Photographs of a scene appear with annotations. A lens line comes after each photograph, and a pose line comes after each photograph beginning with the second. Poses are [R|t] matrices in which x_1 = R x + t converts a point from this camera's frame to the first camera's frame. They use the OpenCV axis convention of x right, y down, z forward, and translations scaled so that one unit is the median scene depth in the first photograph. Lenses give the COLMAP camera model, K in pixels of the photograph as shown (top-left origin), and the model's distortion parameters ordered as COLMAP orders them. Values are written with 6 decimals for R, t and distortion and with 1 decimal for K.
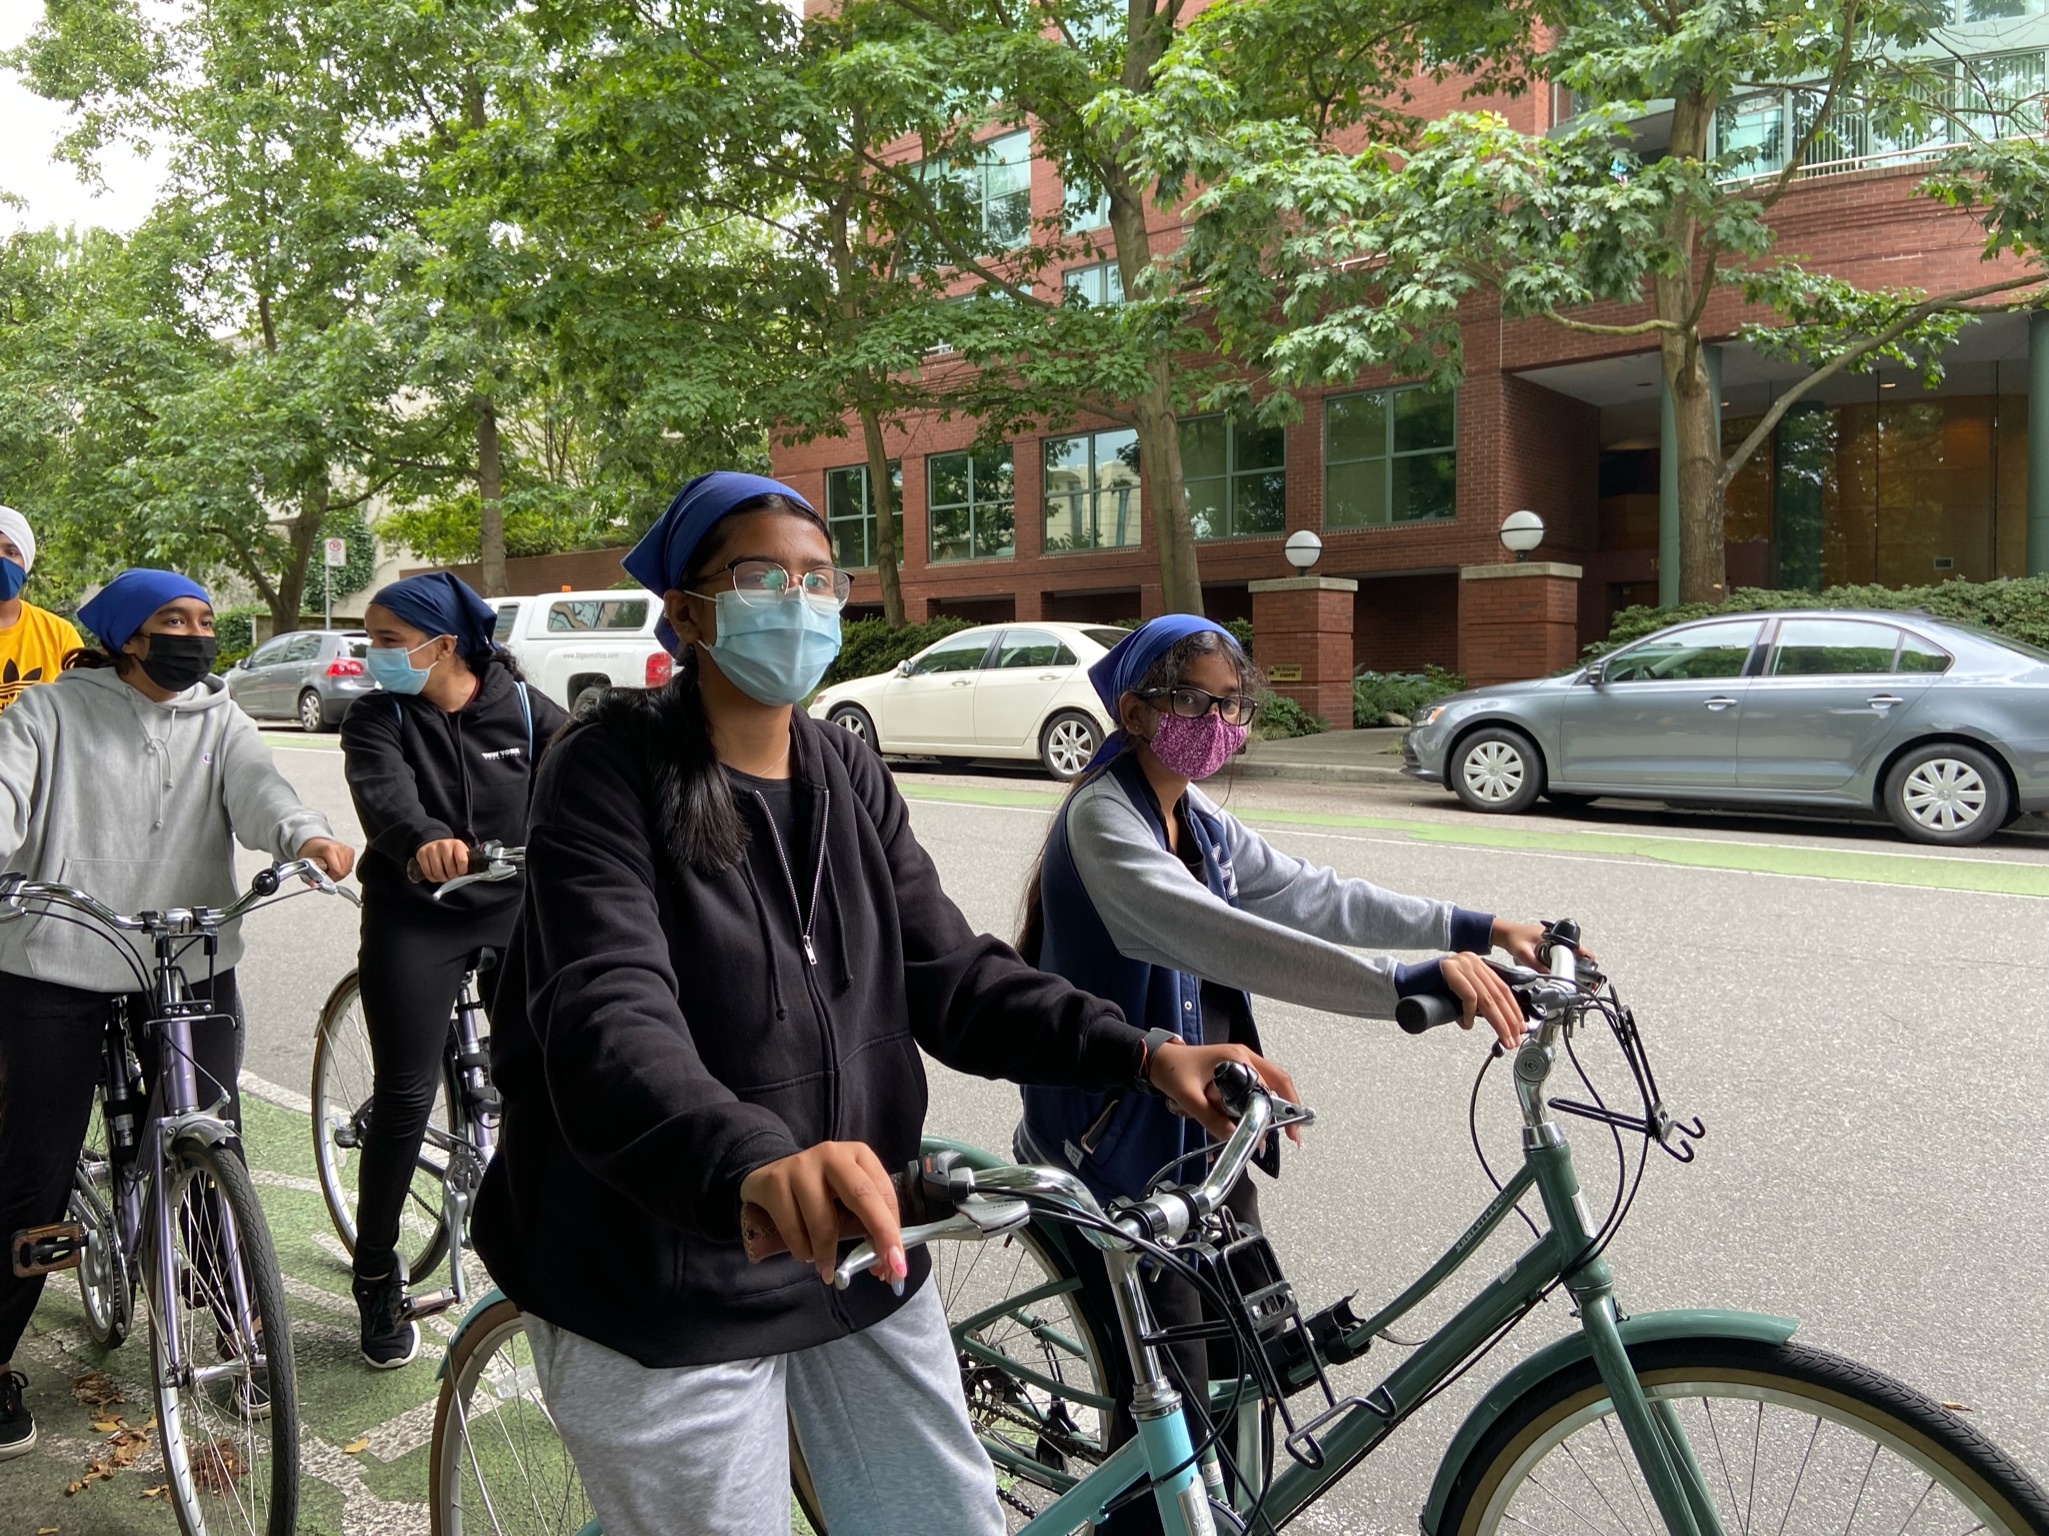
lens RADIAL K [[1541.9, 0, 1014.0], [0, 1541.9, 758.3], [0, 0, 1]] dist [0.086795, -0.117941]
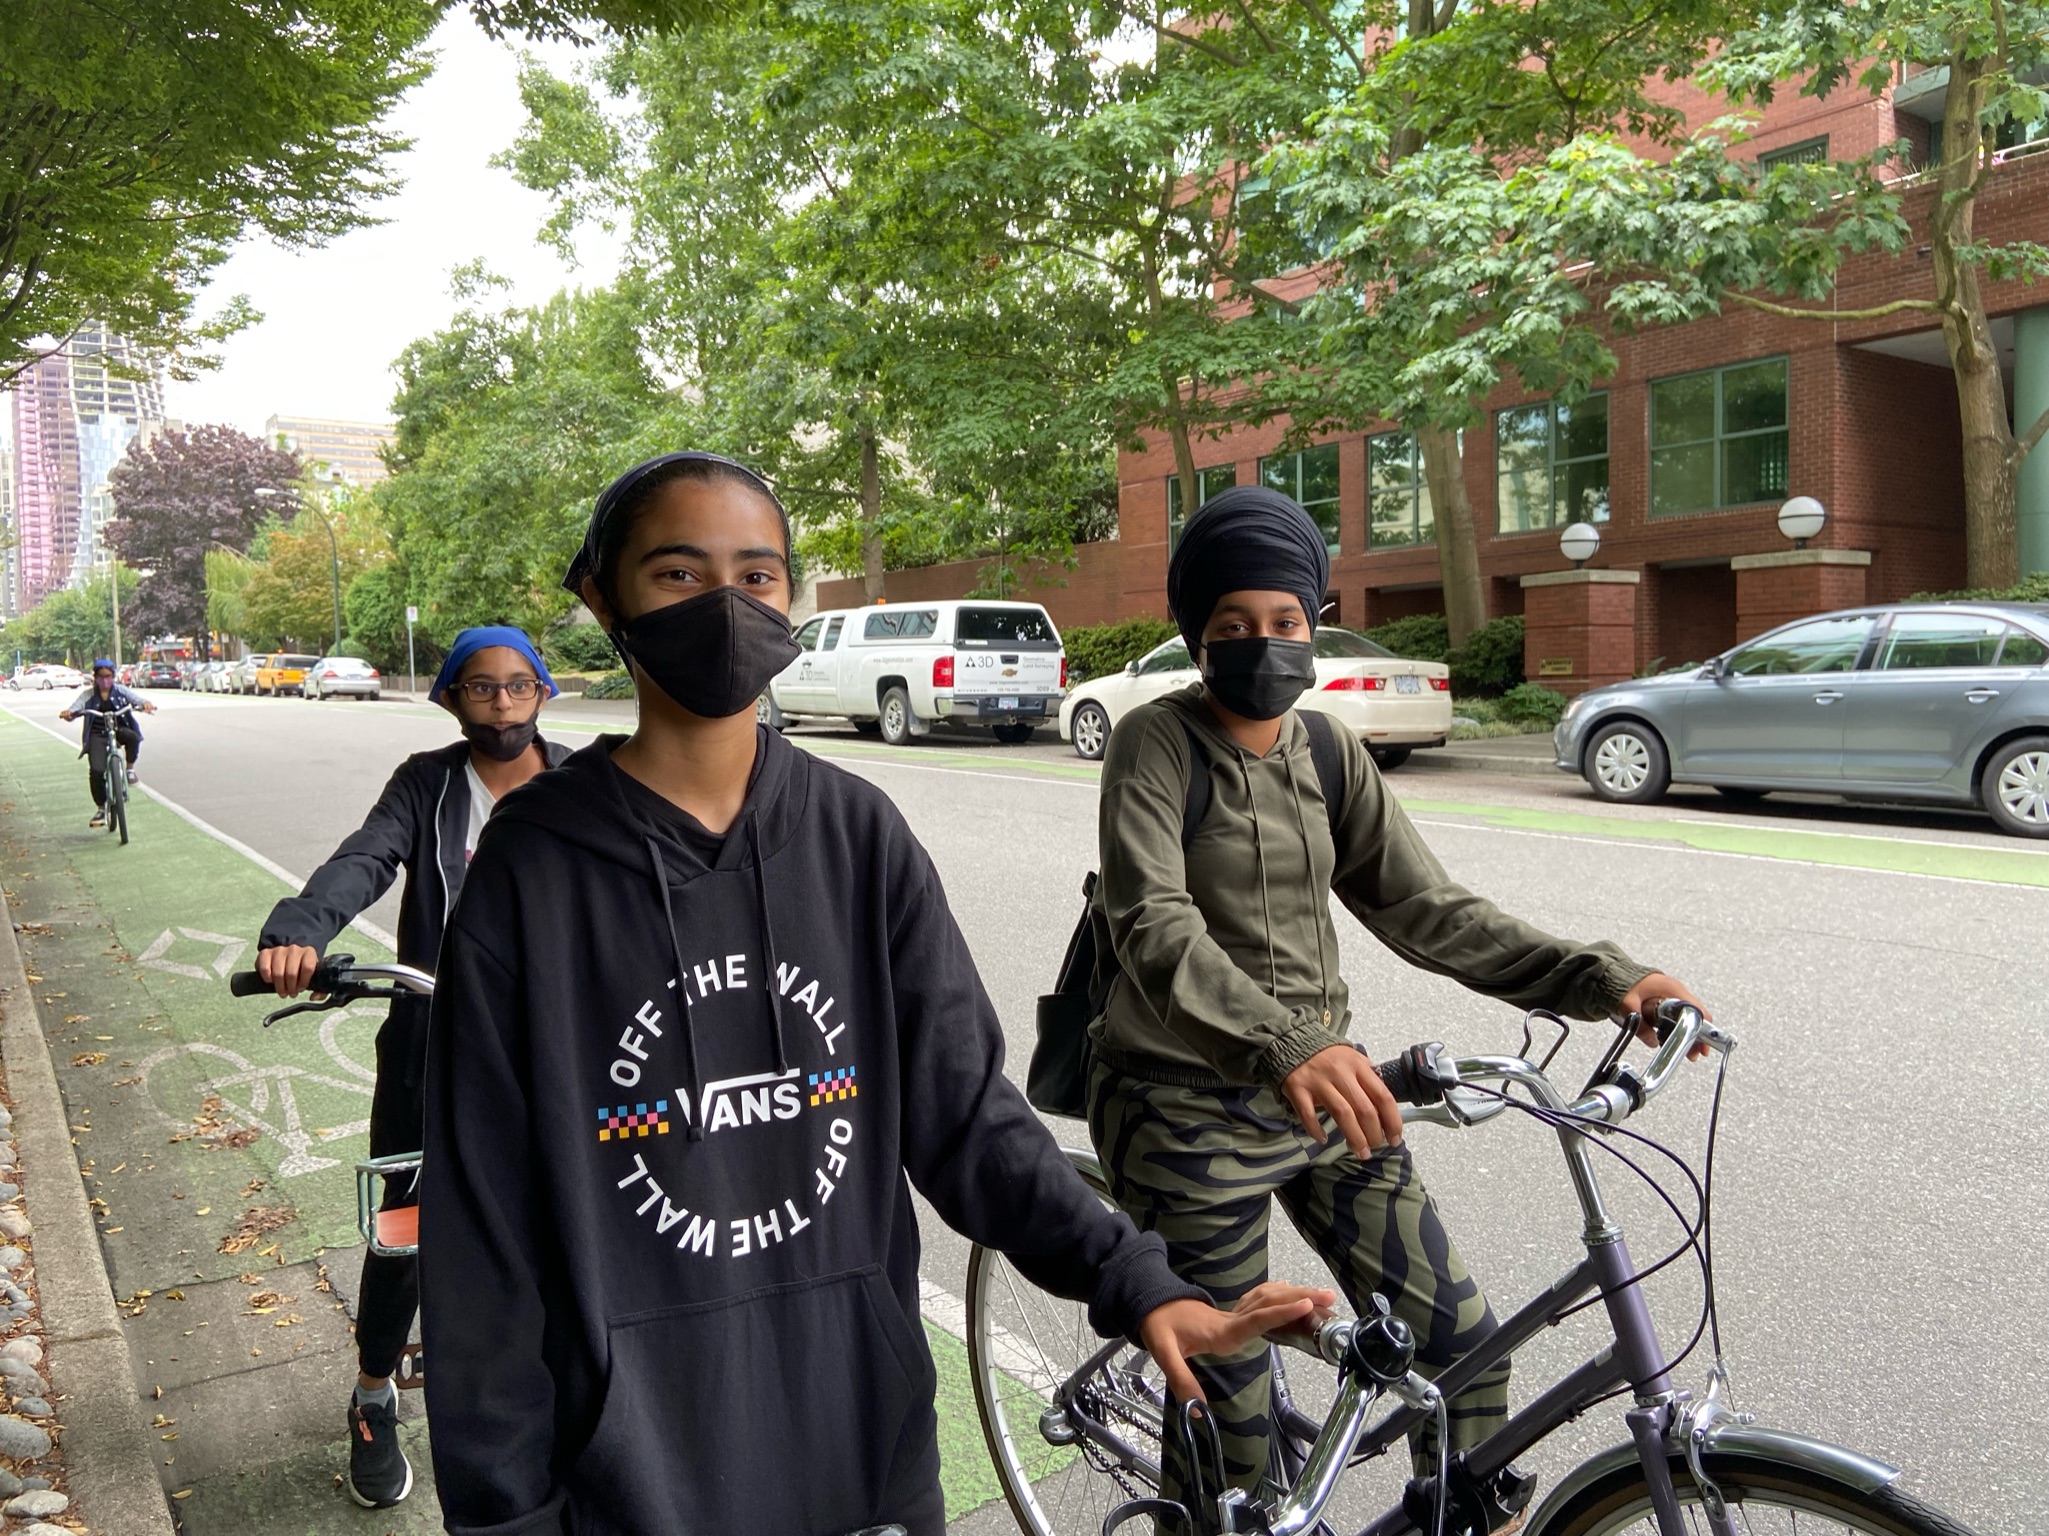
lens RADIAL K [[1541.9, 0, 1014.0], [0, 1541.9, 758.3], [0, 0, 1]] dist [0.086795, -0.117941]
pose [[0.960556, 0.004541, -0.278050, 0.134145], [-0.003323, 0.999983, 0.004851, 0.000955], [0.278067, -0.003736, 0.960554, -0.079364]]
